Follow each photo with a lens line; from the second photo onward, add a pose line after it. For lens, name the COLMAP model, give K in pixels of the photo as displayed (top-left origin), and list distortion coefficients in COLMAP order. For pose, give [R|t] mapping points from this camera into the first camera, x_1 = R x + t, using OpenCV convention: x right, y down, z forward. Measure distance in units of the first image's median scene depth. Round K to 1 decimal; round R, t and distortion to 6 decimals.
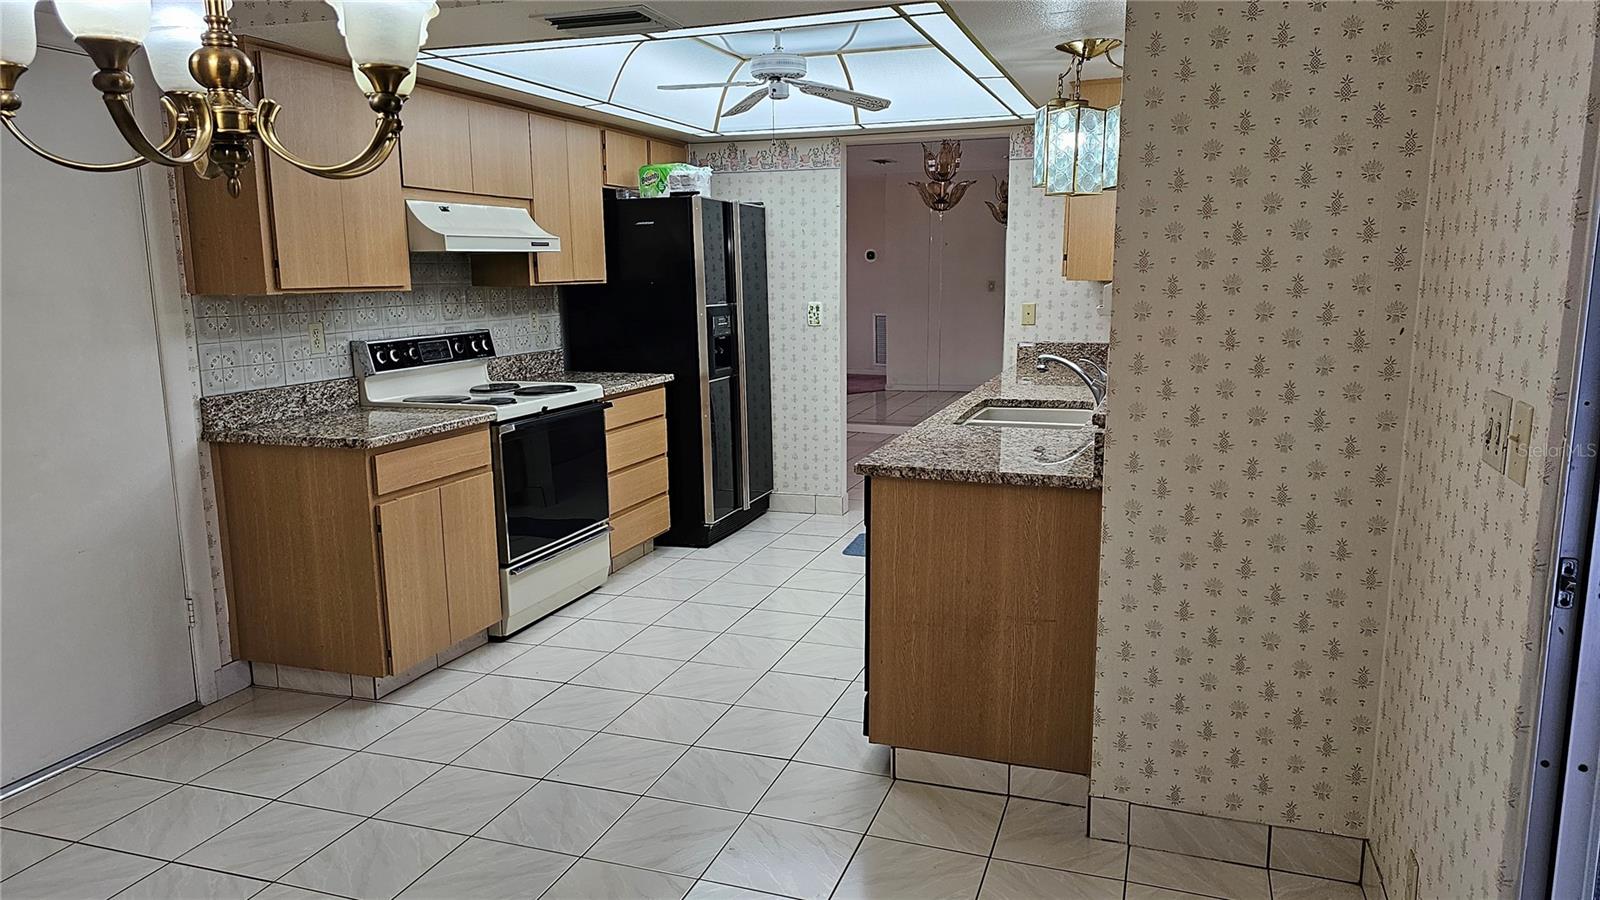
lens RADIAL K [[1057.3, 0, 798.0], [0, 1057.3, 461.6], [0, 0, 1]] dist [0.072856, -0.073815]
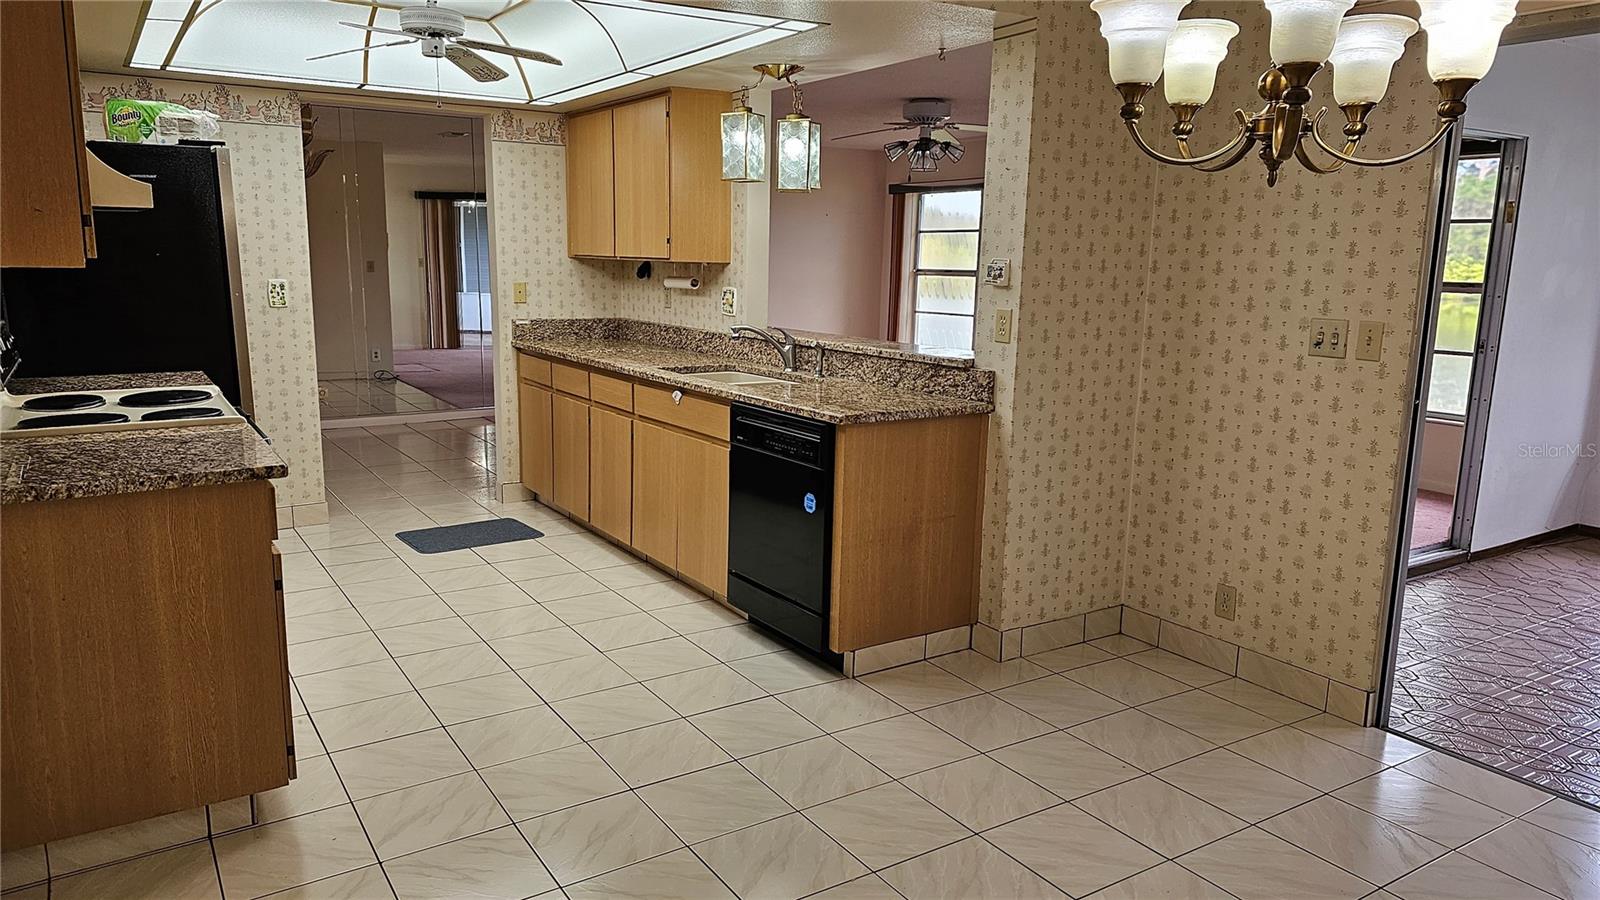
lens RADIAL K [[1057.3, 0, 805.0], [0, 1057.3, 439.5], [0, 0, 1]] dist [0.072856, -0.073815]
pose [[0.619983, -0.117846, 0.775715, -0.583339], [0.120832, 0.991203, 0.054008, -0.026464], [-0.775255, 0.060247, 0.628768, 0.194540]]
